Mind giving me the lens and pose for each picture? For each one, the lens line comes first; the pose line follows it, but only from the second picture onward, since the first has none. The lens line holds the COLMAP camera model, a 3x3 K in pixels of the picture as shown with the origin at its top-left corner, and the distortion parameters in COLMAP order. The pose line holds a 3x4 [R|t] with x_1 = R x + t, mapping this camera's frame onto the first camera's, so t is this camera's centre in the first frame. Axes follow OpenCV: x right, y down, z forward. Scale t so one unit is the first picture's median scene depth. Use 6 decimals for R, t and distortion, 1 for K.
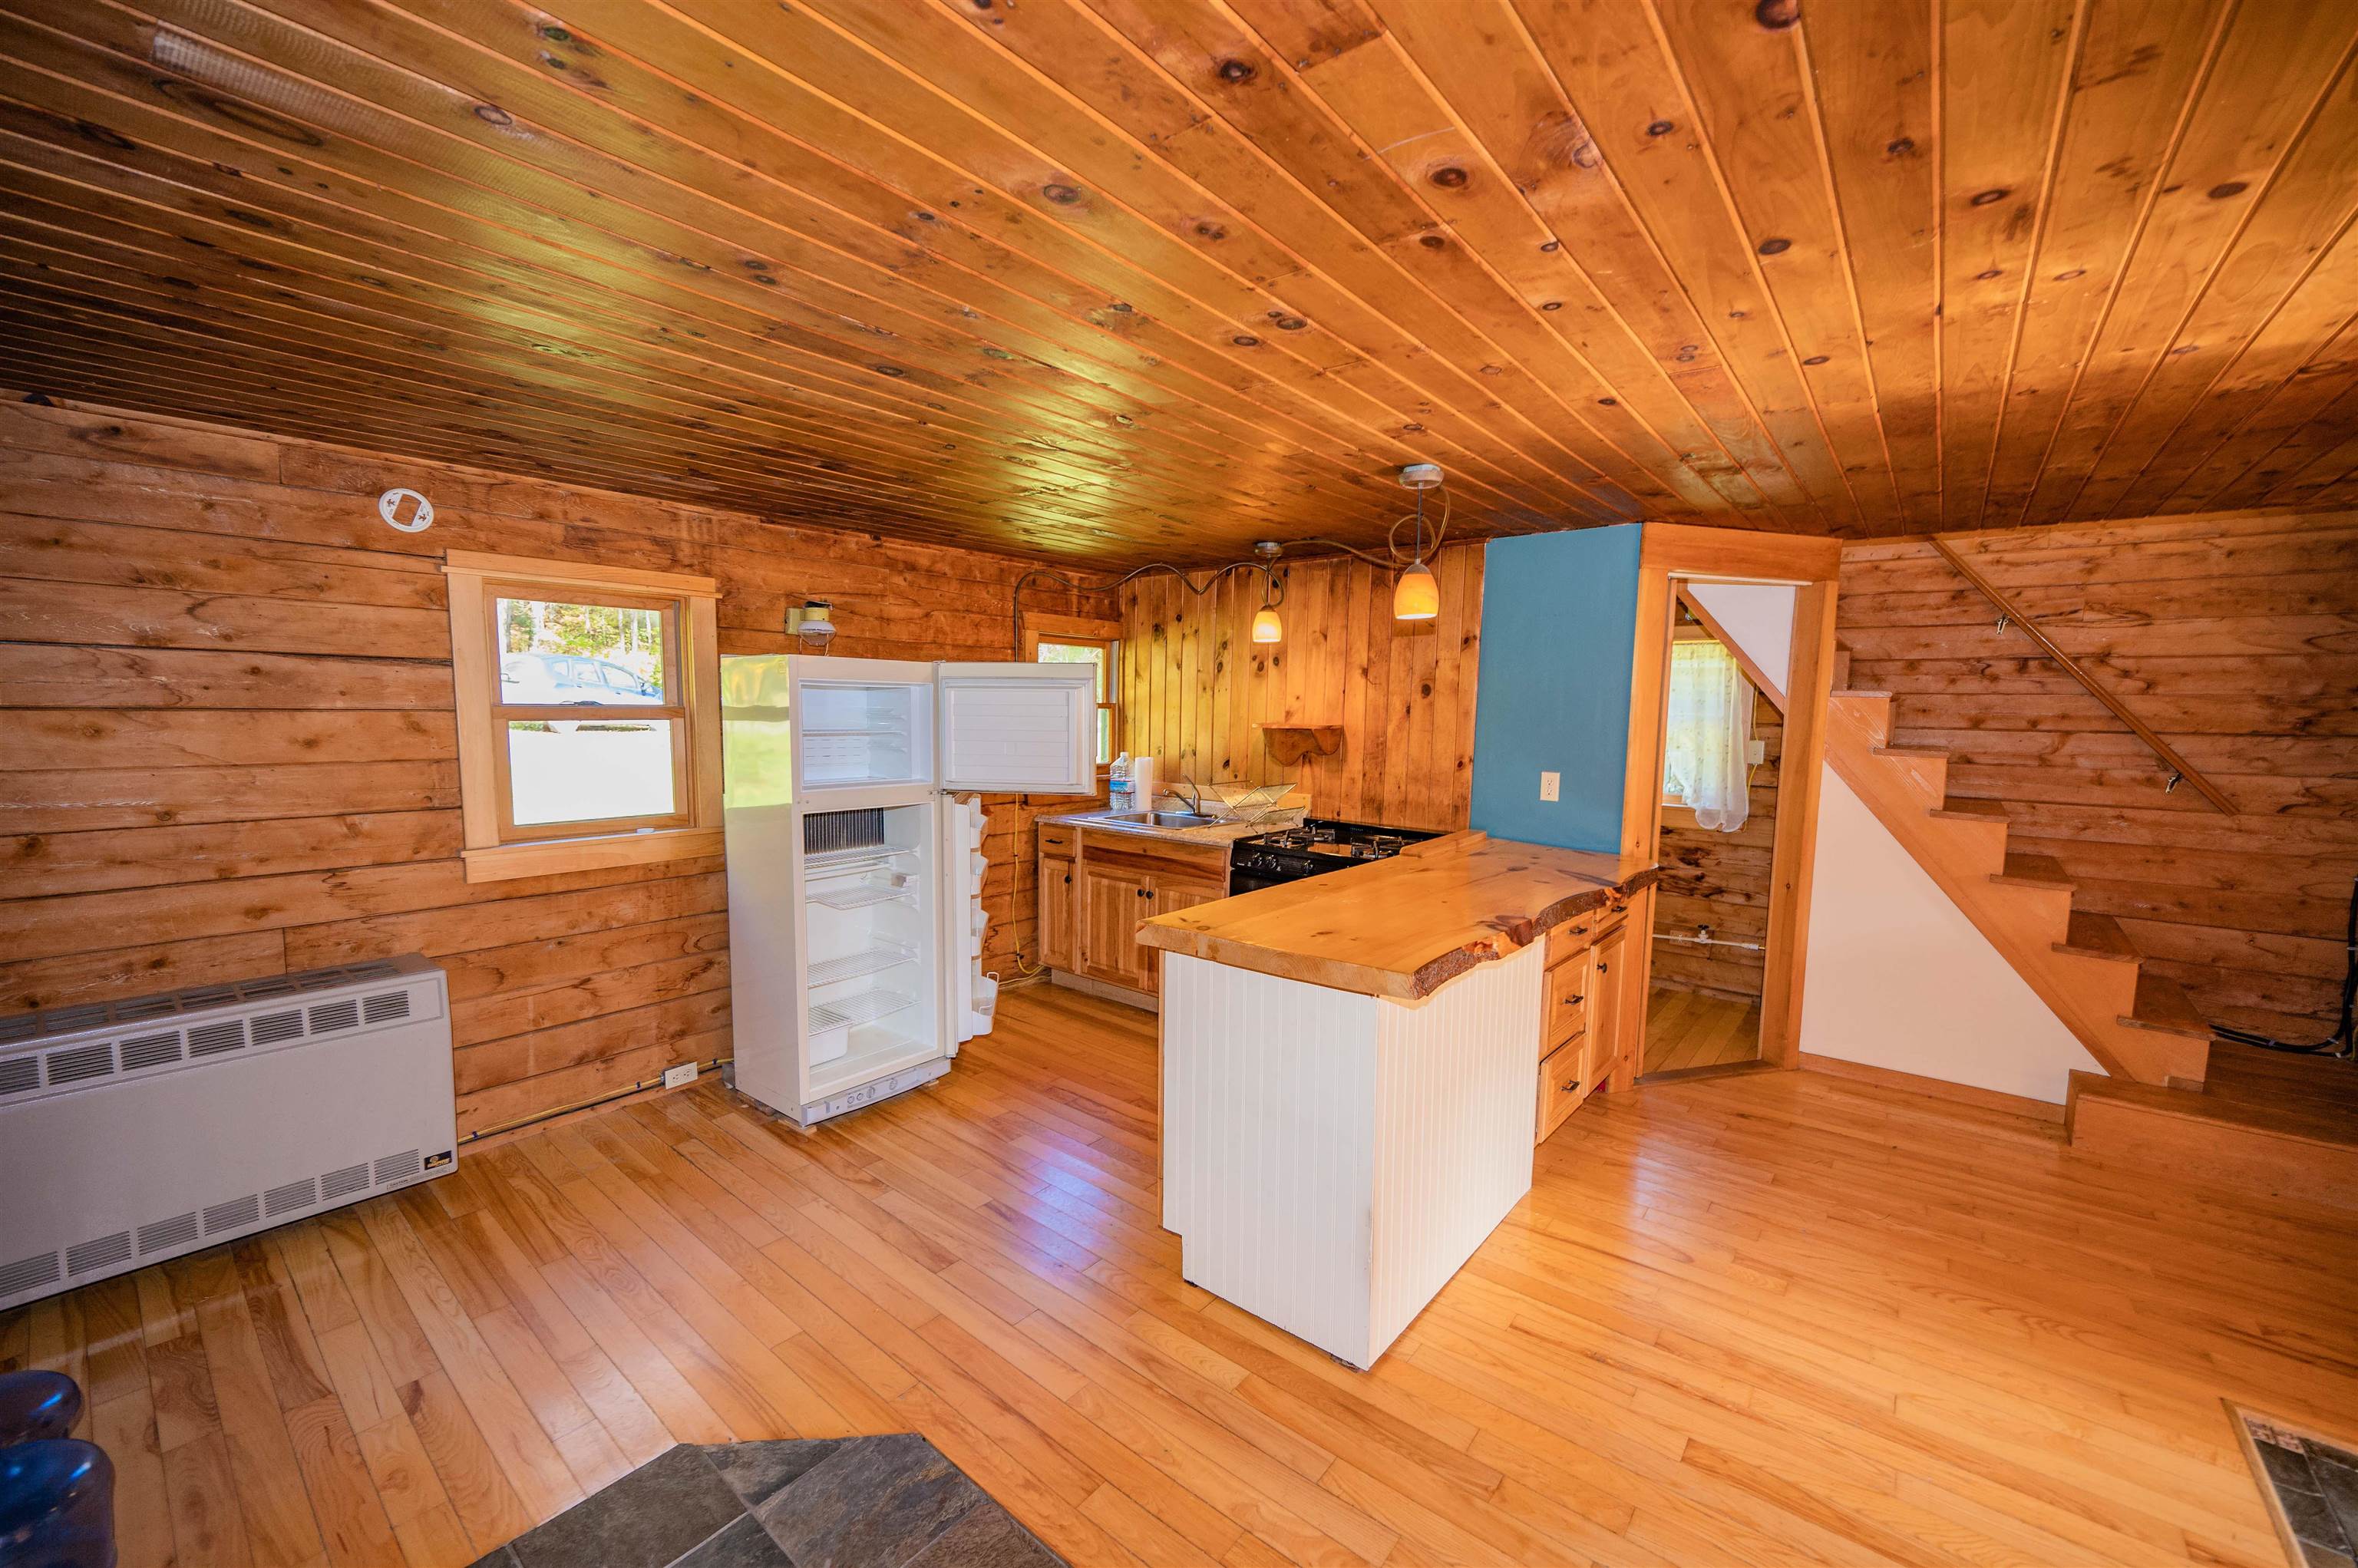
lens RADIAL K [[925.4, 0, 1176.8], [0, 925.4, 795.0], [0, 0, 1]] dist [-0.001662, -0.000200]
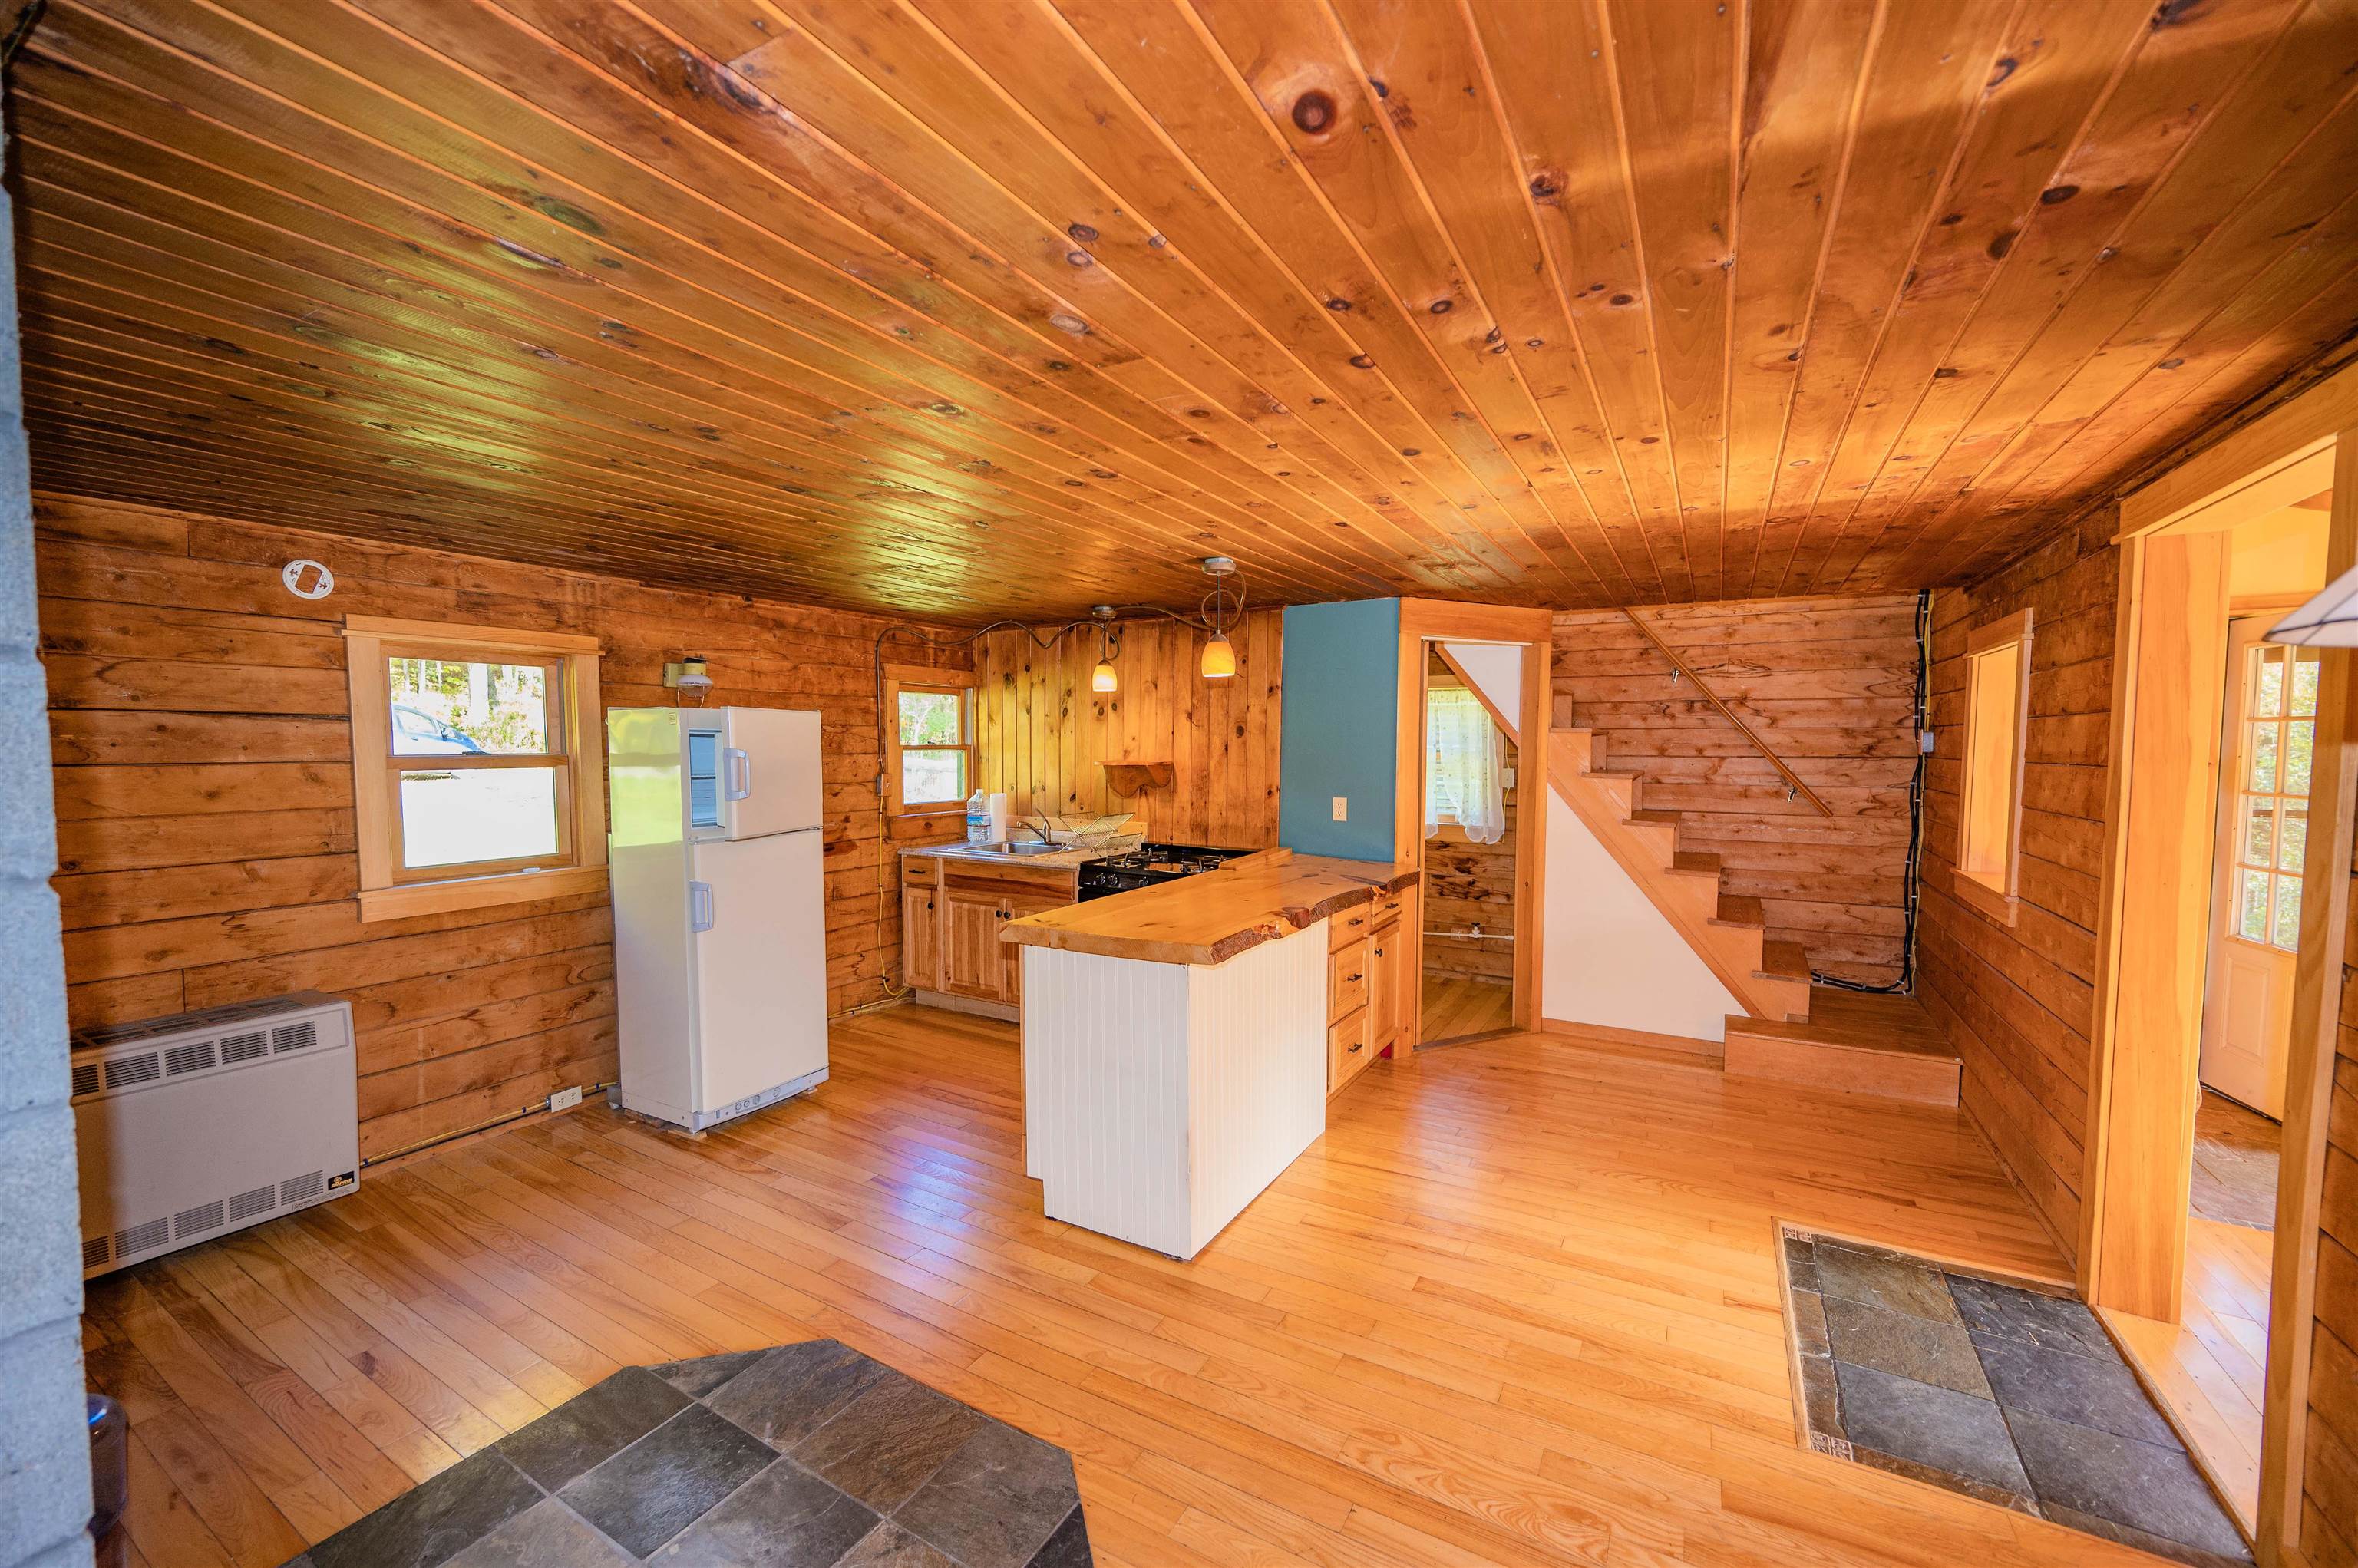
lens RADIAL K [[925.4, 0, 1176.8], [0, 925.4, 795.0], [0, 0, 1]] dist [-0.001662, -0.000200]
pose [[0.986854, -0.022379, 0.160056, -0.002816], [0.028725, 0.998886, -0.037447, 0.012324], [-0.159039, 0.041553, 0.986397, -0.175589]]
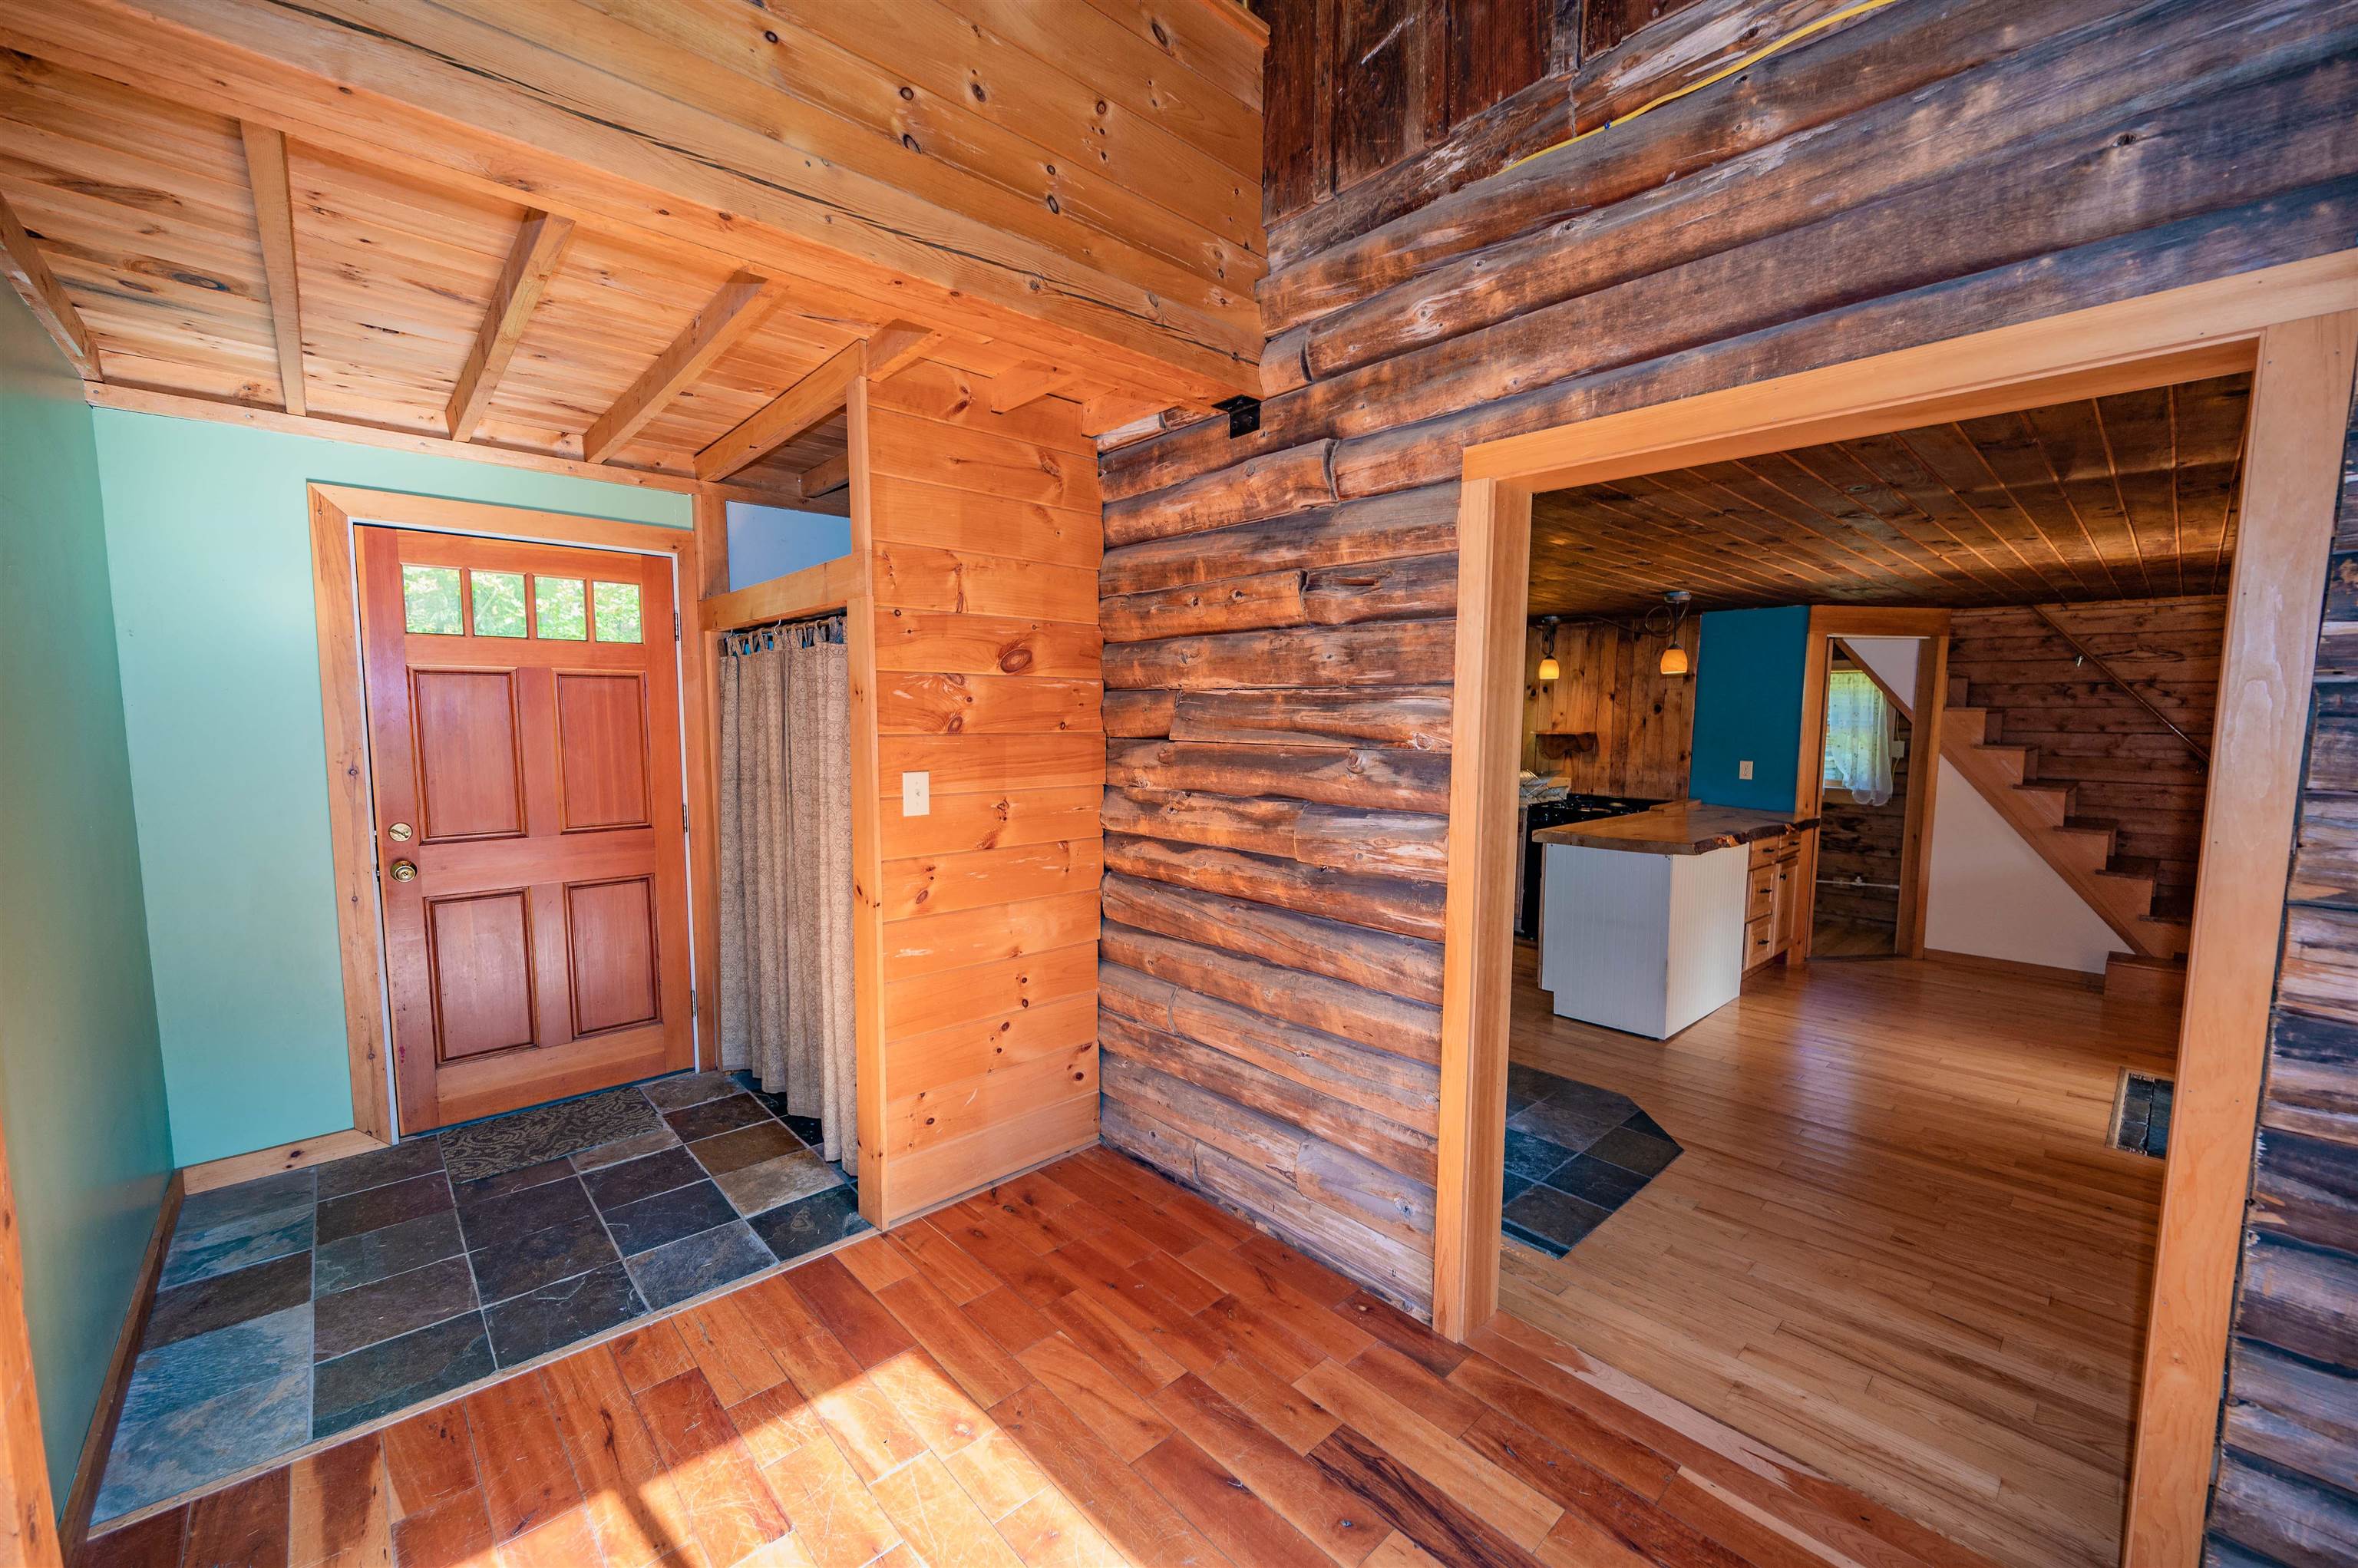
lens RADIAL K [[929.1, 0, 1176.6], [0, 929.1, 794.1], [0, 0, 1]] dist [-0.001733, -0.000396]
pose [[0.990209, 0.003575, -0.139548, -0.349745], [-0.005089, 0.999932, -0.010490, 0.055660], [0.139501, 0.011098, 0.990160, -0.727711]]
